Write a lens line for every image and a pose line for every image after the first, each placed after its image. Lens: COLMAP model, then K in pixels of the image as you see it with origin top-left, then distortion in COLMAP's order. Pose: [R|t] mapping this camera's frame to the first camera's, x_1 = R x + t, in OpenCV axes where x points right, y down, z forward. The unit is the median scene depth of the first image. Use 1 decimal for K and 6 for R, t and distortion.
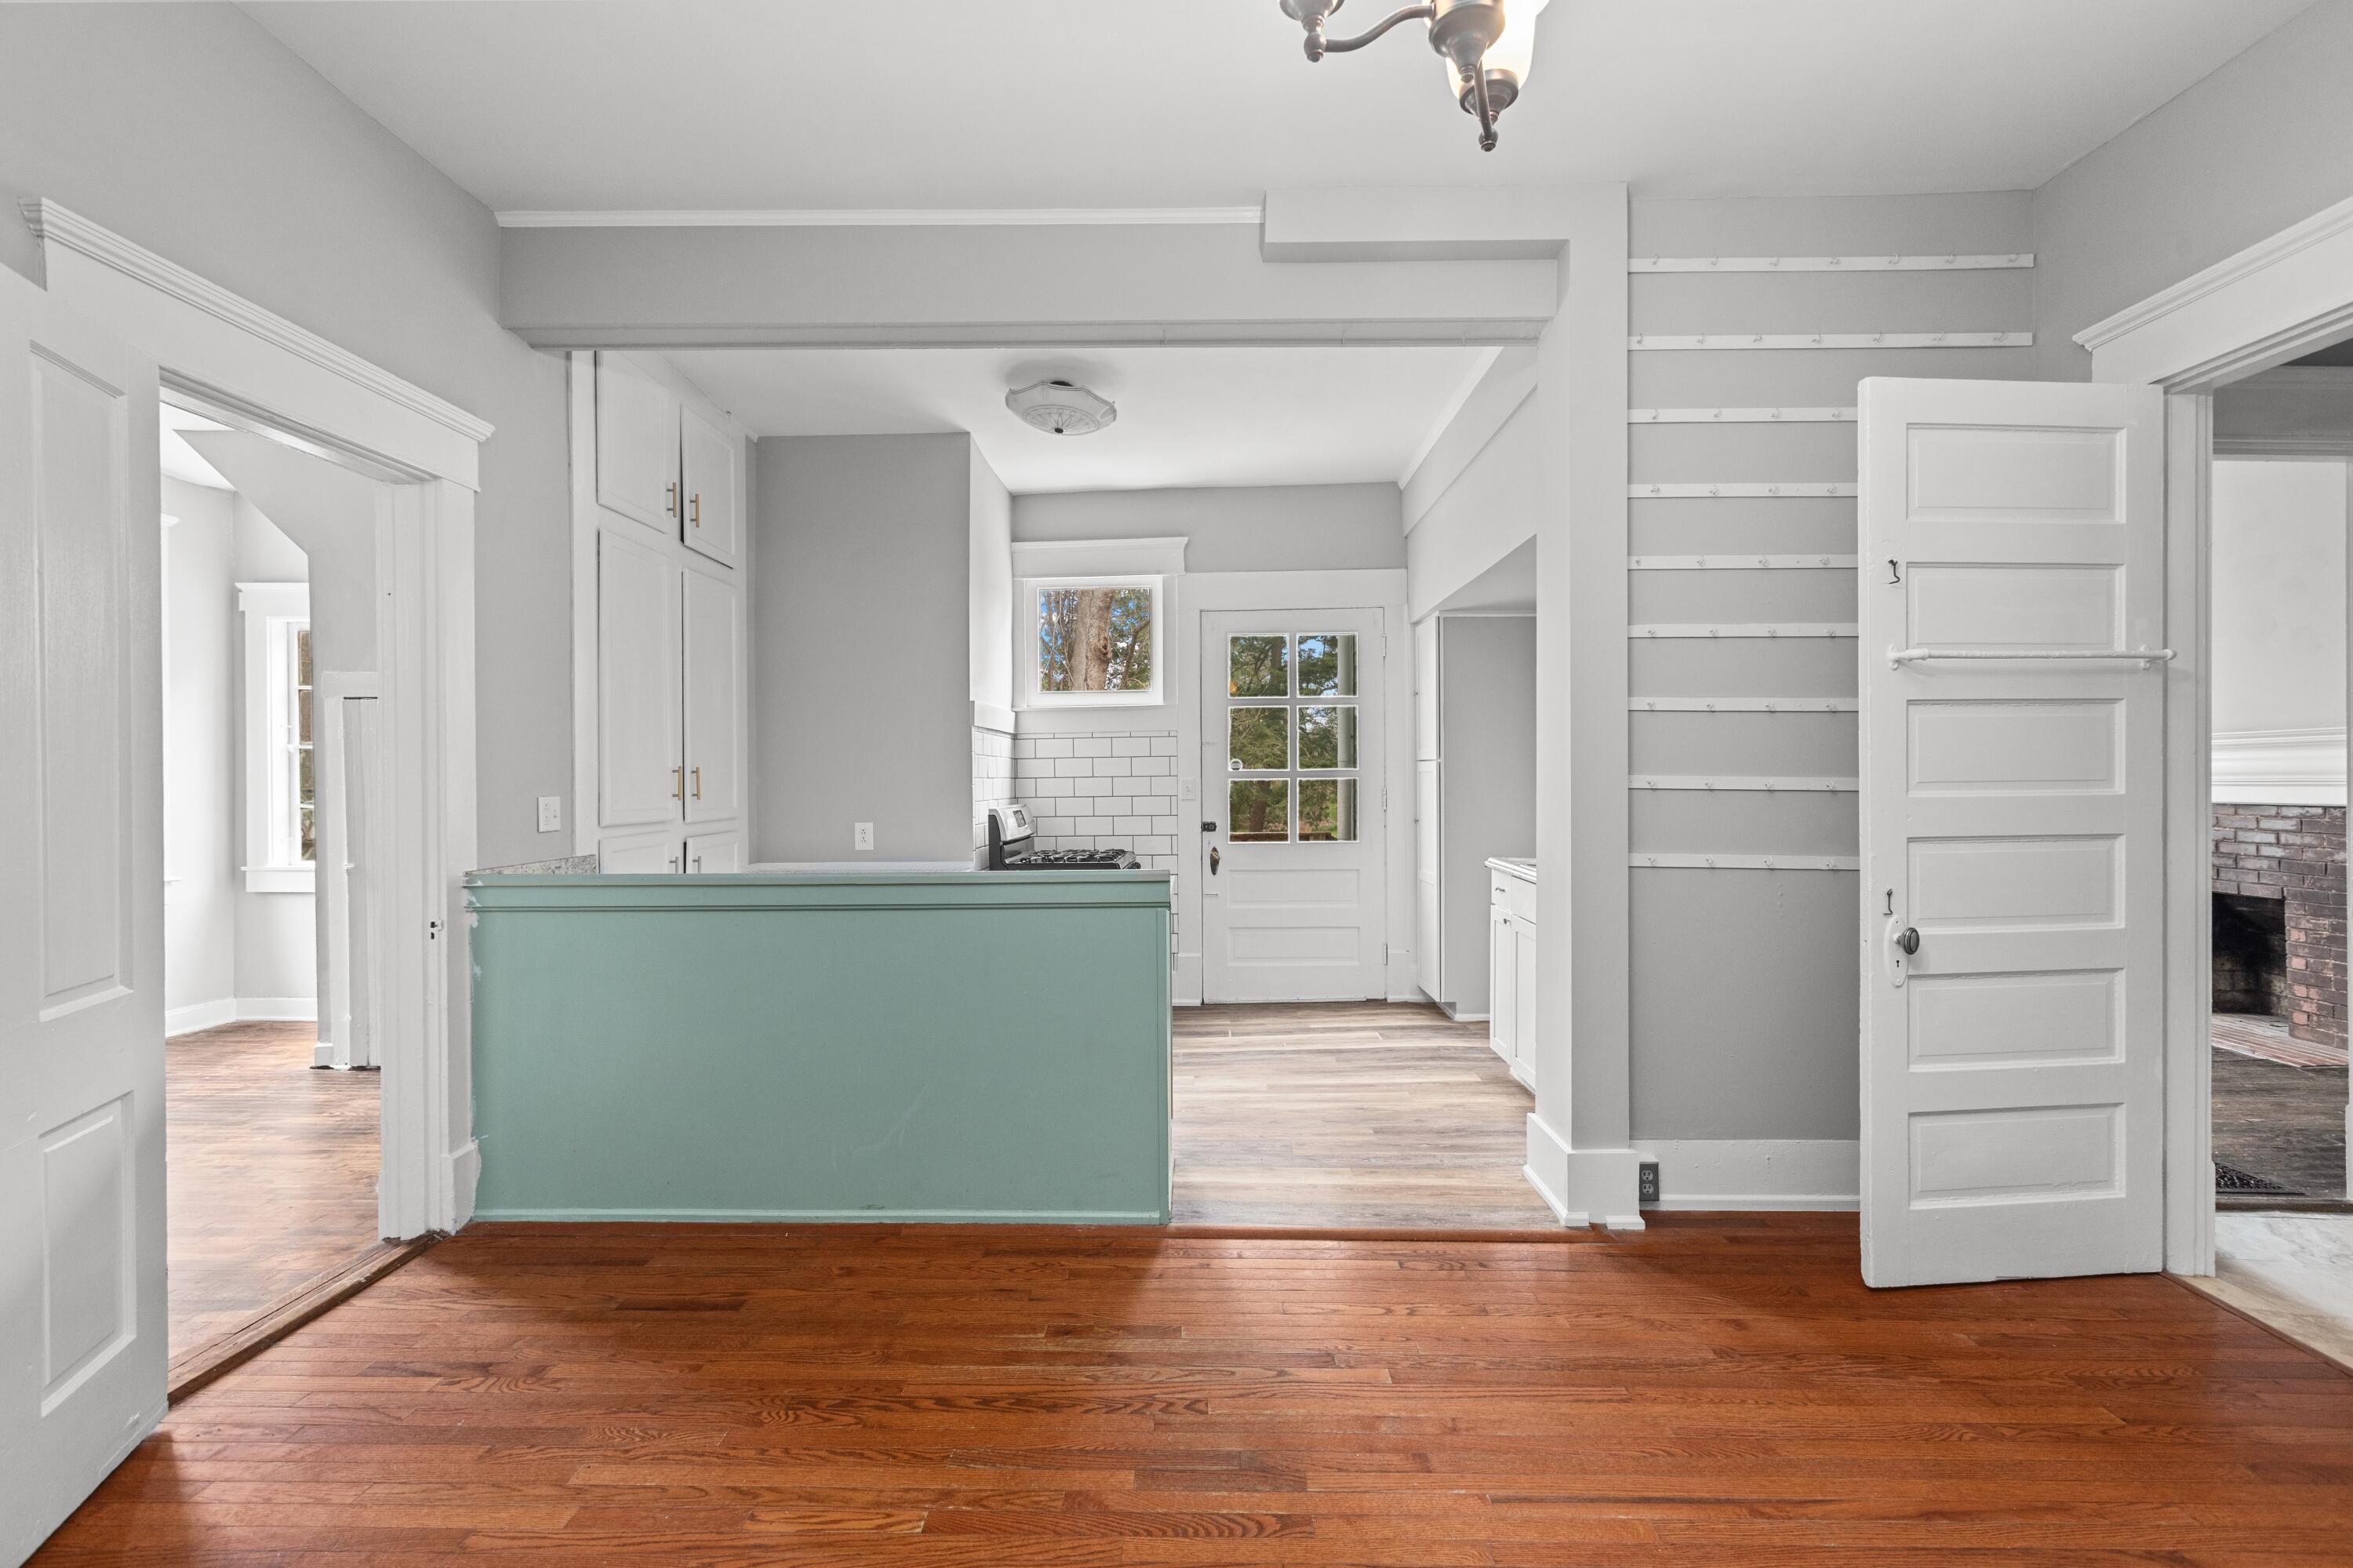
lens RADIAL K [[1064.7, 0, 1169.6], [0, 1064.7, 768.4], [0, 0, 1]] dist [0.002063, -0.000400]
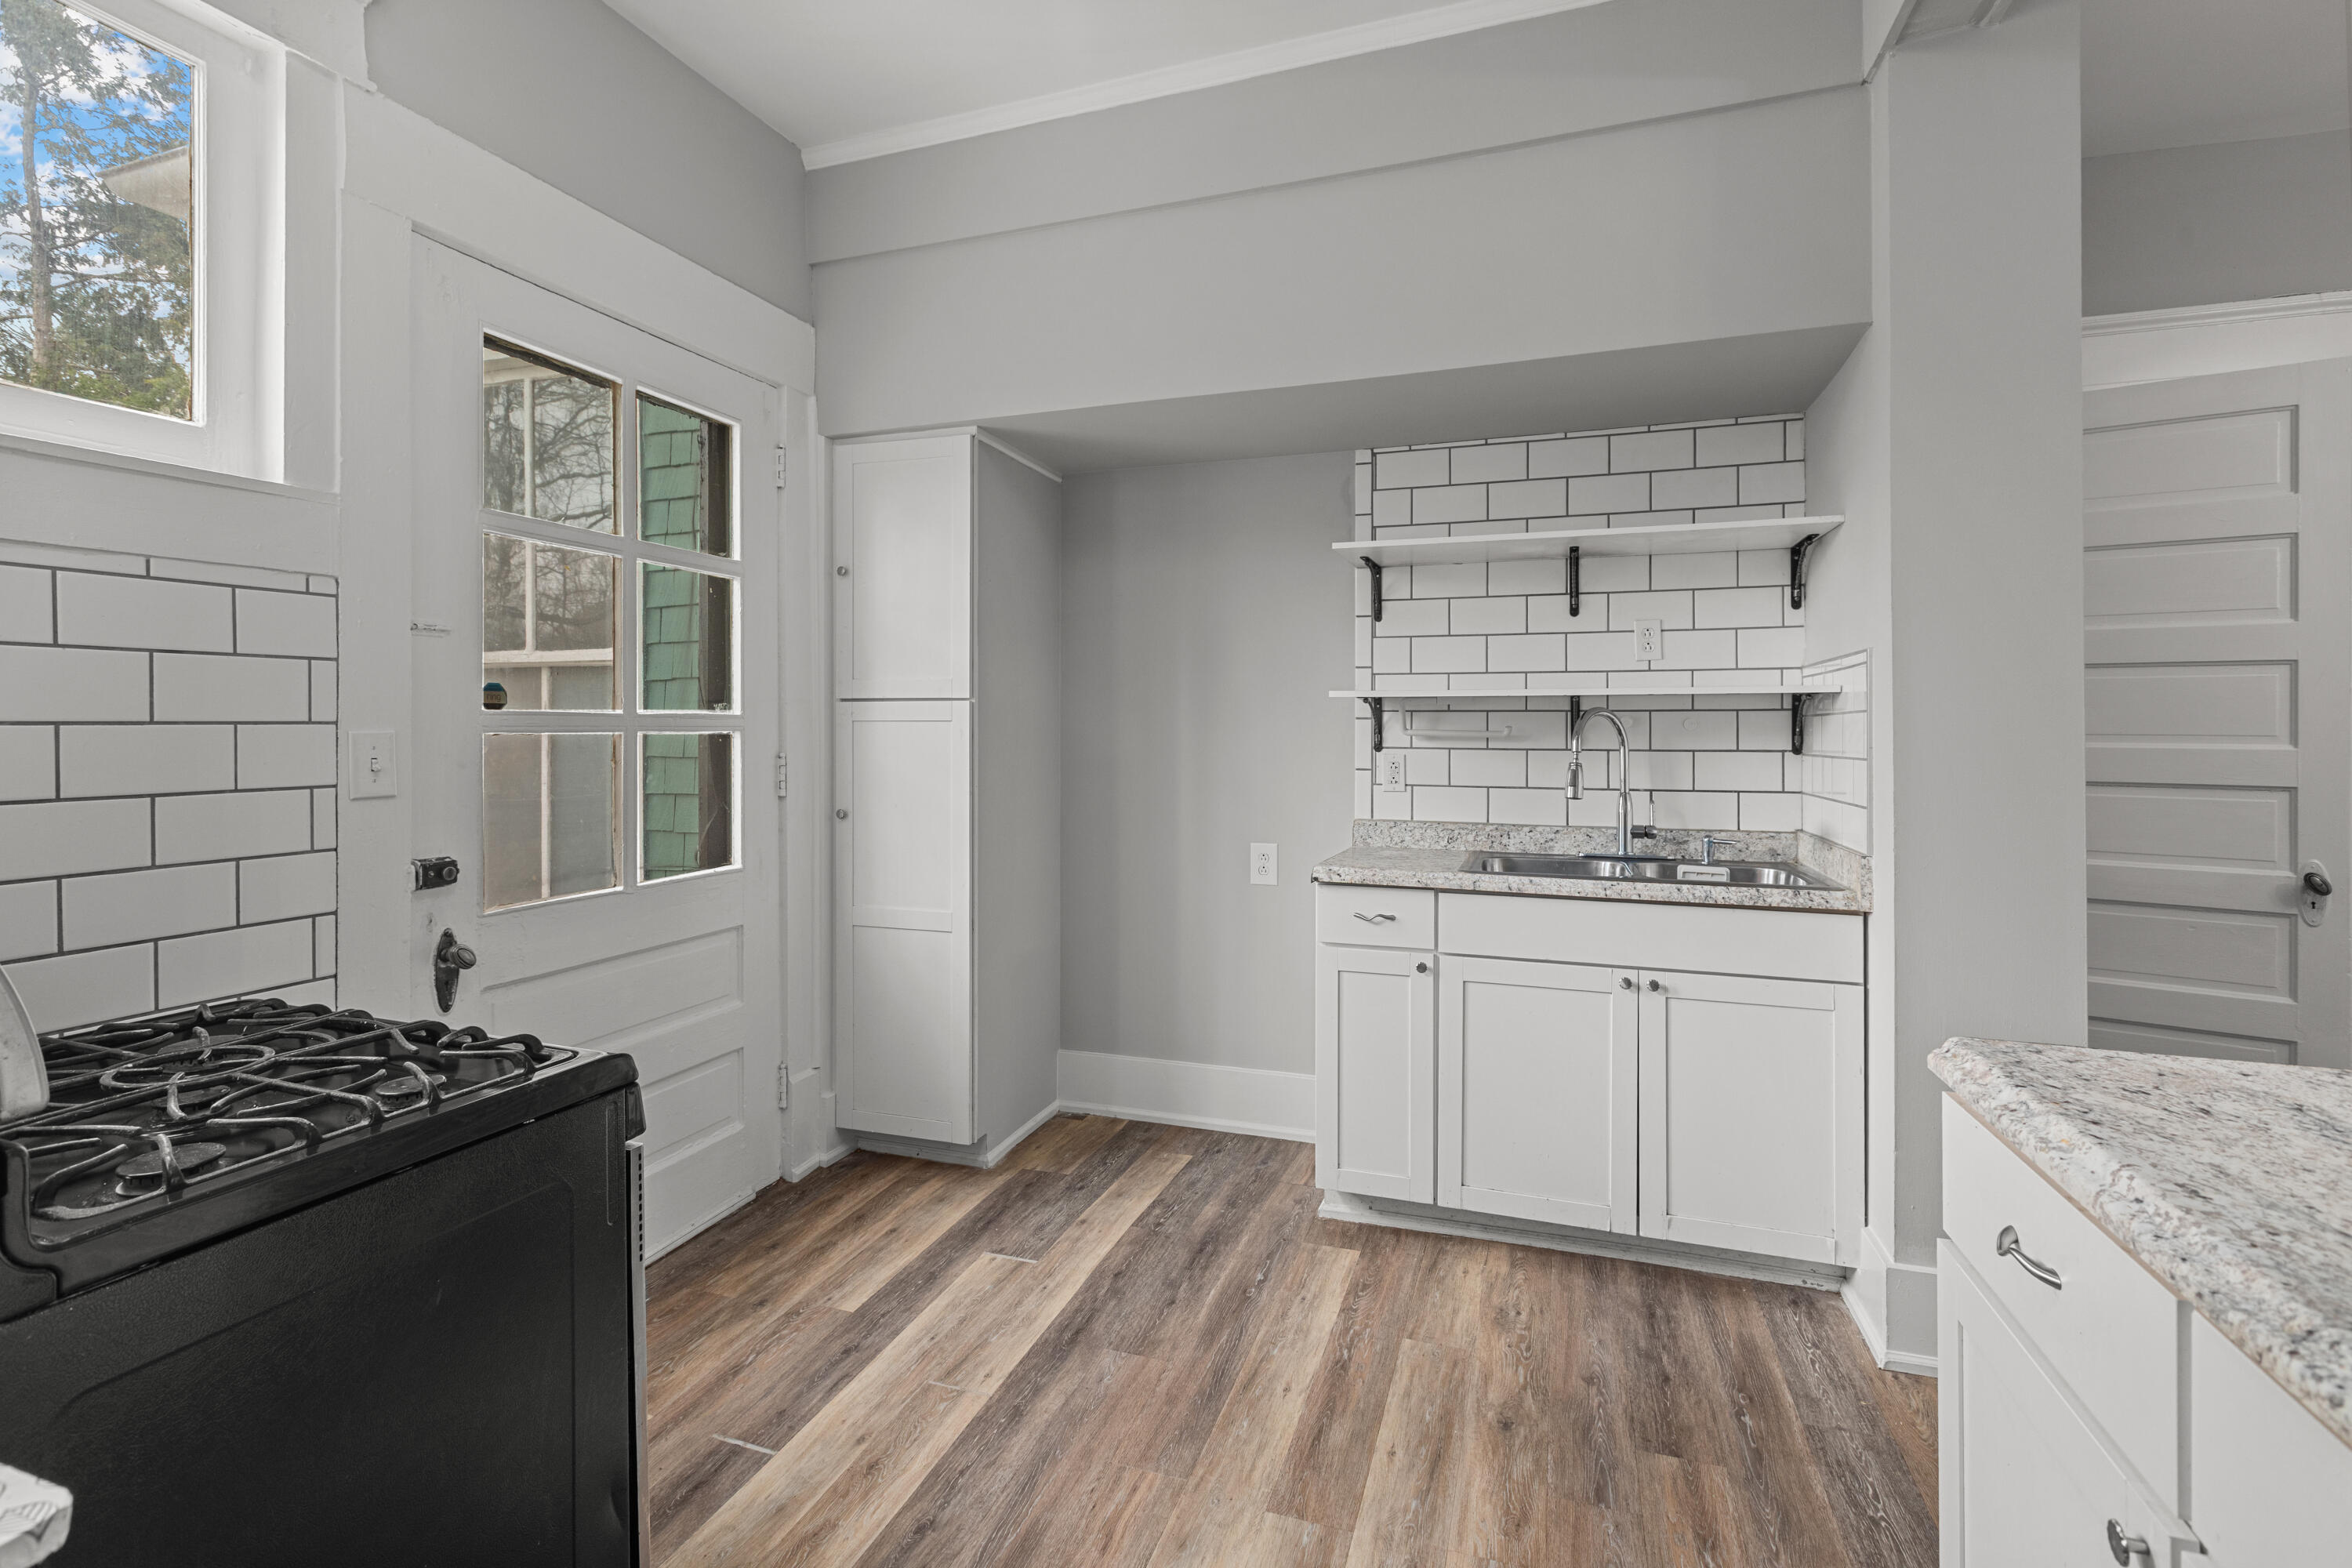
lens RADIAL K [[1085.3, 0, 1170.5], [0, 1085.3, 723.5], [0, 0, 1]] dist [0.001320, 0.000622]
pose [[0.305469, 0.011940, 0.952127, -0.434527], [-0.008442, 0.999916, -0.009830, 0.016133], [-0.952164, -0.005035, 0.305545, 1.304111]]
